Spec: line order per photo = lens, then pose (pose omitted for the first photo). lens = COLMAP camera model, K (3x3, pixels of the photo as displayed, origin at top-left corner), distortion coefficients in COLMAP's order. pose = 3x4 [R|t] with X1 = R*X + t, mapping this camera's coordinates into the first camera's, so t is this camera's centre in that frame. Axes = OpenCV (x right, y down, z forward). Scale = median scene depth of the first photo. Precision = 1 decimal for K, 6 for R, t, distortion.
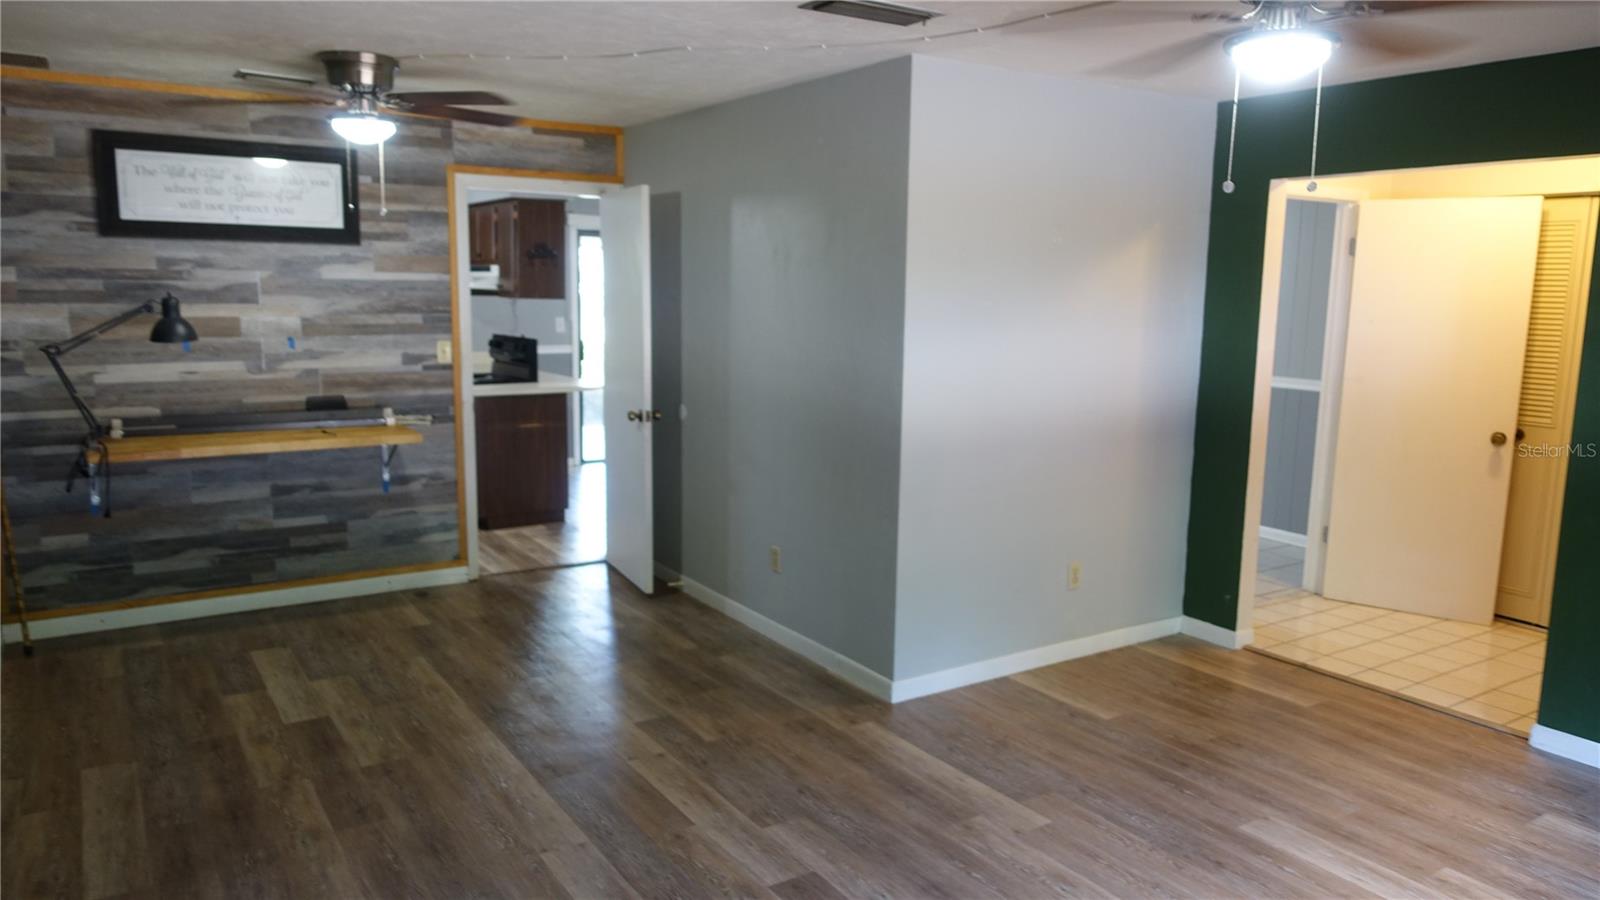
lens RADIAL K [[1105.8, 0, 803.5], [0, 1105.8, 452.0], [0, 0, 1]] dist [0.015417, -0.009356]
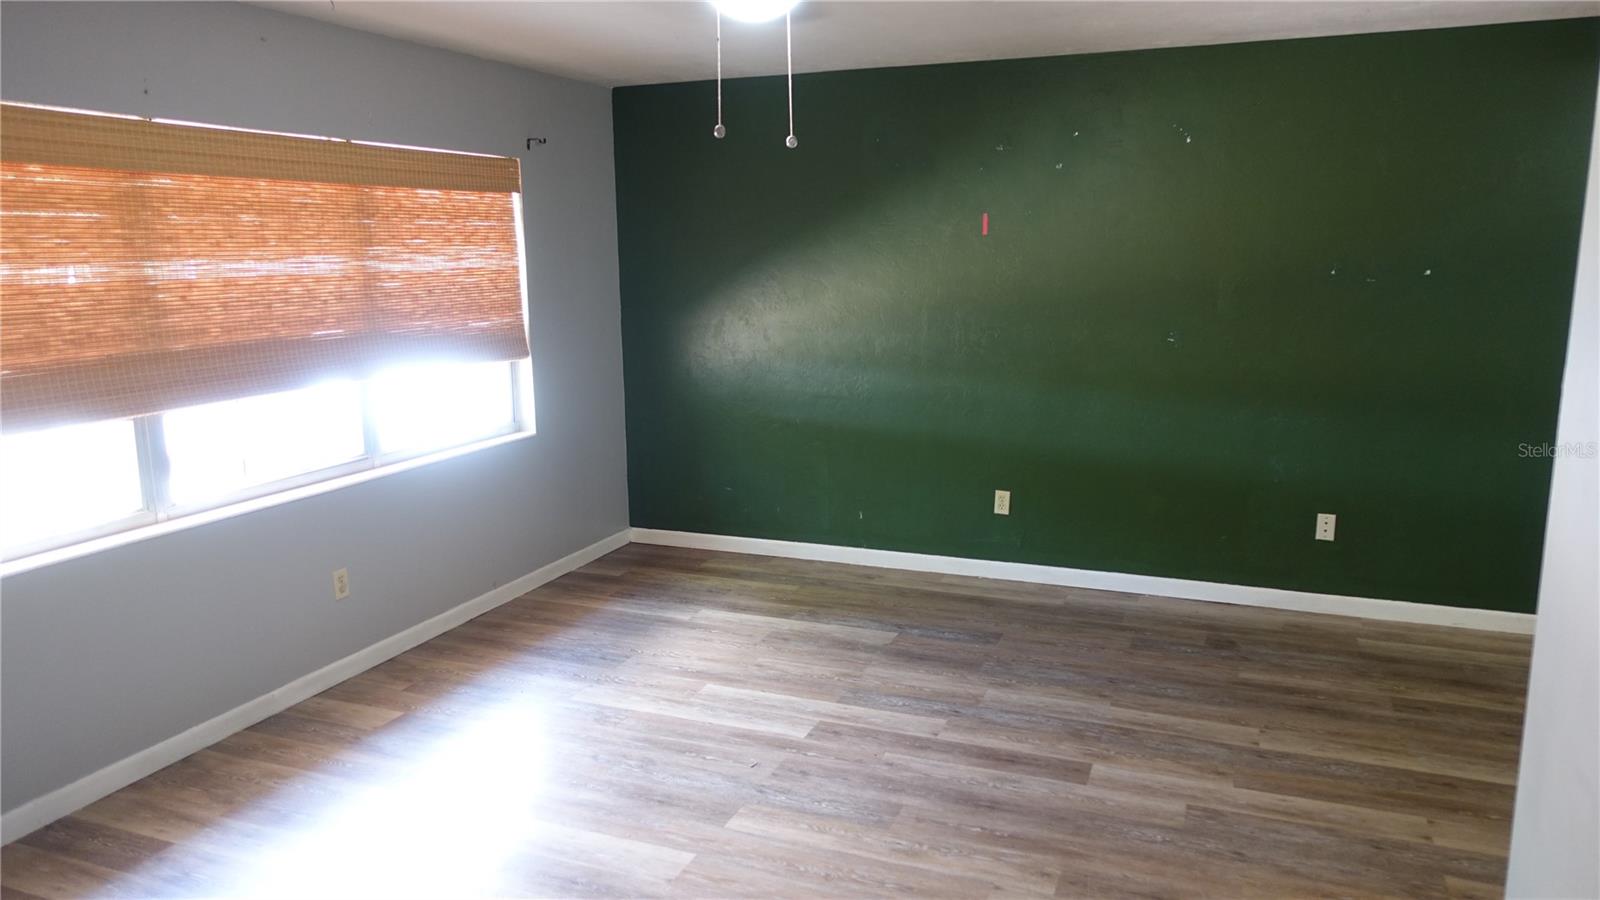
lens RADIAL K [[1105.8, 0, 806.6], [0, 1105.8, 447.4], [0, 0, 1]] dist [0.015417, -0.009356]
pose [[-0.812527, 0.097212, -0.574760, 0.513427], [-0.093674, 0.951407, 0.293341, -0.144033], [0.575347, 0.292188, -0.763938, 0.979617]]
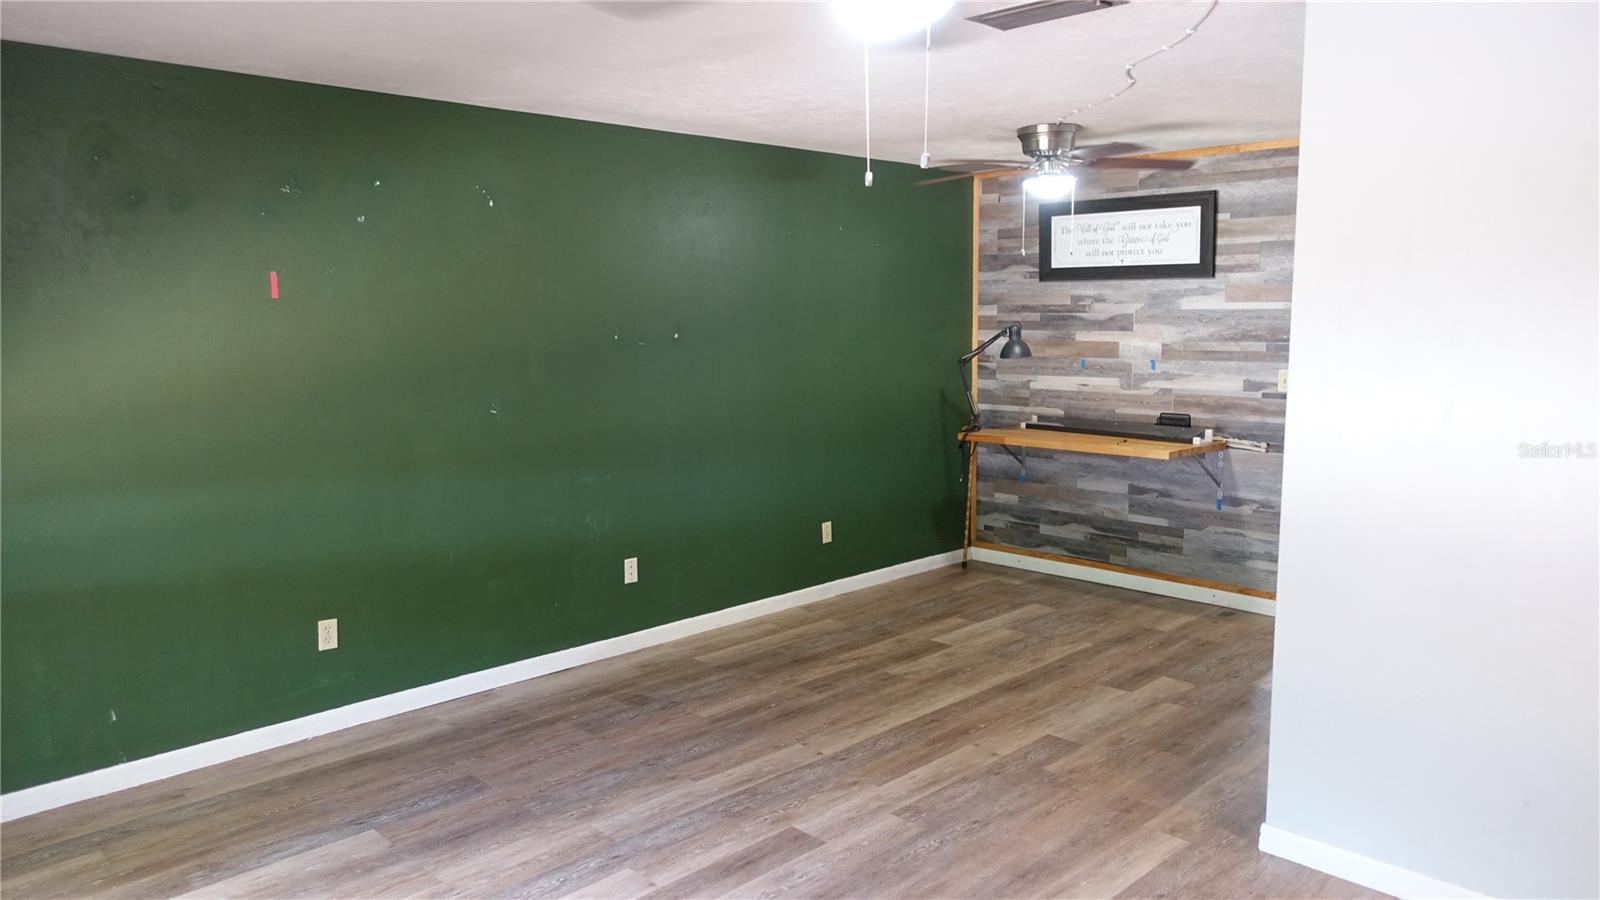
lens RADIAL K [[1105.8, 0, 800.5], [0, 1105.8, 445.1], [0, 0, 1]] dist [0.015417, -0.009356]
pose [[0.210352, 0.102550, -0.972232, 0.635477], [-0.141029, 0.987264, 0.073622, -0.052502], [0.967400, 0.121626, 0.222135, 0.425193]]
